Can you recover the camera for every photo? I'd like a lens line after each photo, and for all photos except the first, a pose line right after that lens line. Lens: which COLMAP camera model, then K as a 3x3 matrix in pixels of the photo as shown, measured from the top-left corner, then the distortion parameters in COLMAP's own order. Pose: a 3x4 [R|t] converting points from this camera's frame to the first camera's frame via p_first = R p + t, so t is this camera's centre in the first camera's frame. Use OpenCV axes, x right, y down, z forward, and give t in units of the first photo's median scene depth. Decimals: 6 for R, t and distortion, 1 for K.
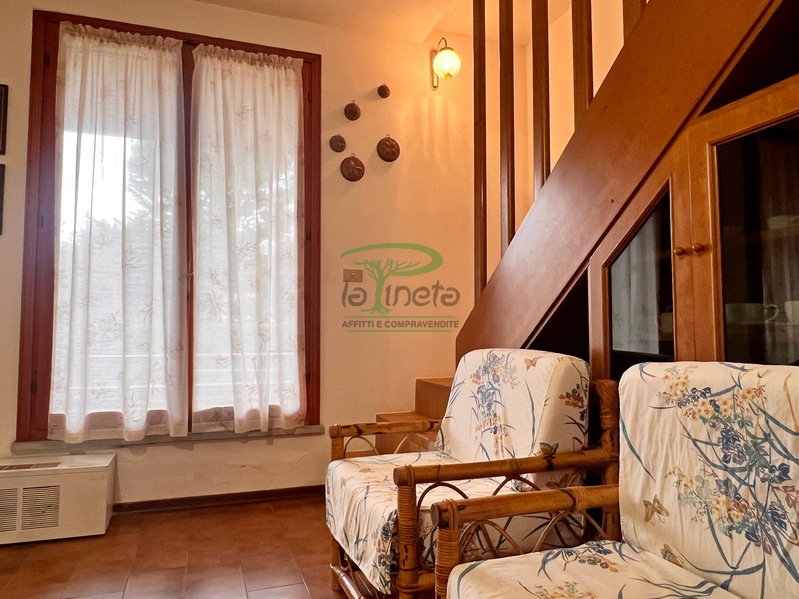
lens RADIAL K [[557.8, 0, 396.7], [0, 557.8, 300.4], [0, 0, 1]] dist [-0.002922, -0.003310]
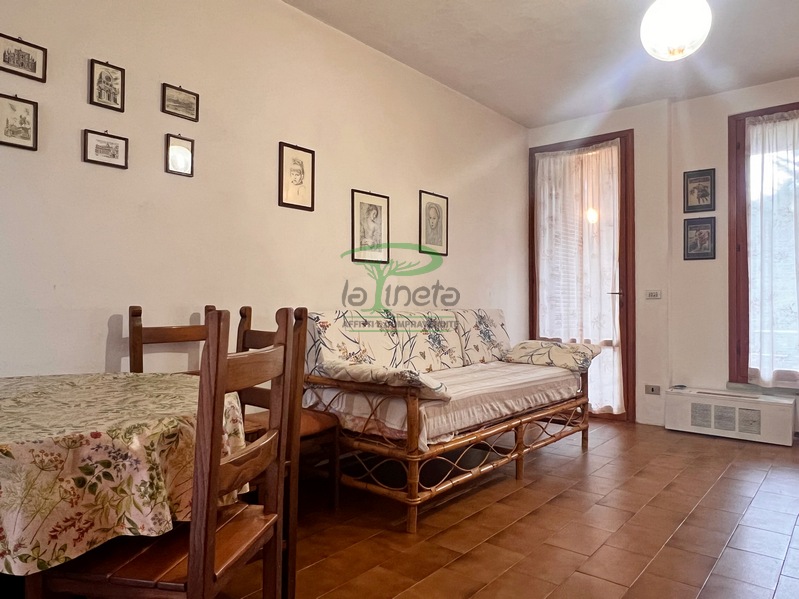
lens RADIAL K [[557.8, 0, 393.8], [0, 557.8, 299.0], [0, 0, 1]] dist [-0.002922, -0.003310]
pose [[0.511742, -0.002341, -0.859136, 0.218314], [0.050459, 0.998352, 0.027336, -0.084062], [0.857656, -0.057340, 0.511017, -0.641794]]
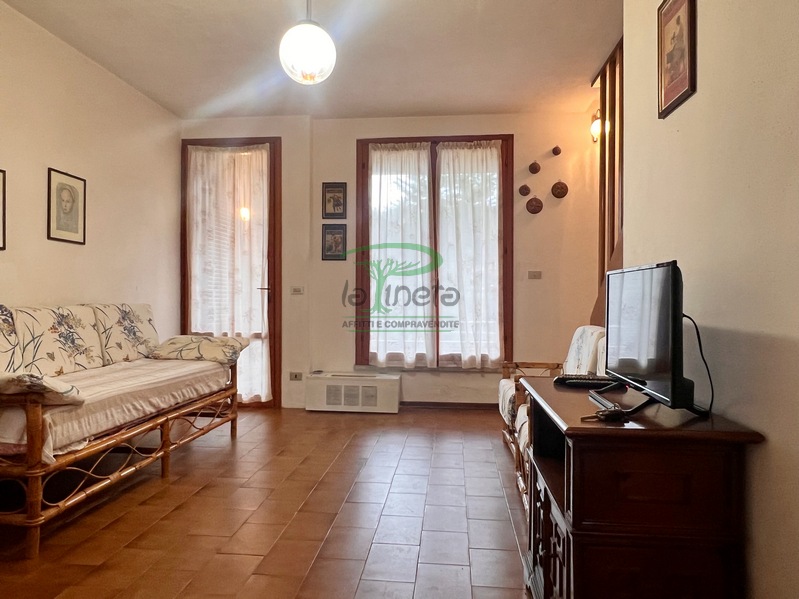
lens RADIAL K [[557.8, 0, 395.1], [0, 557.8, 299.8], [0, 0, 1]] dist [-0.002922, -0.003310]
pose [[0.903983, 0.008118, -0.427490, 0.264084], [0.019330, 0.998021, 0.059829, -0.085180], [0.427130, -0.062348, 0.902038, -0.649508]]
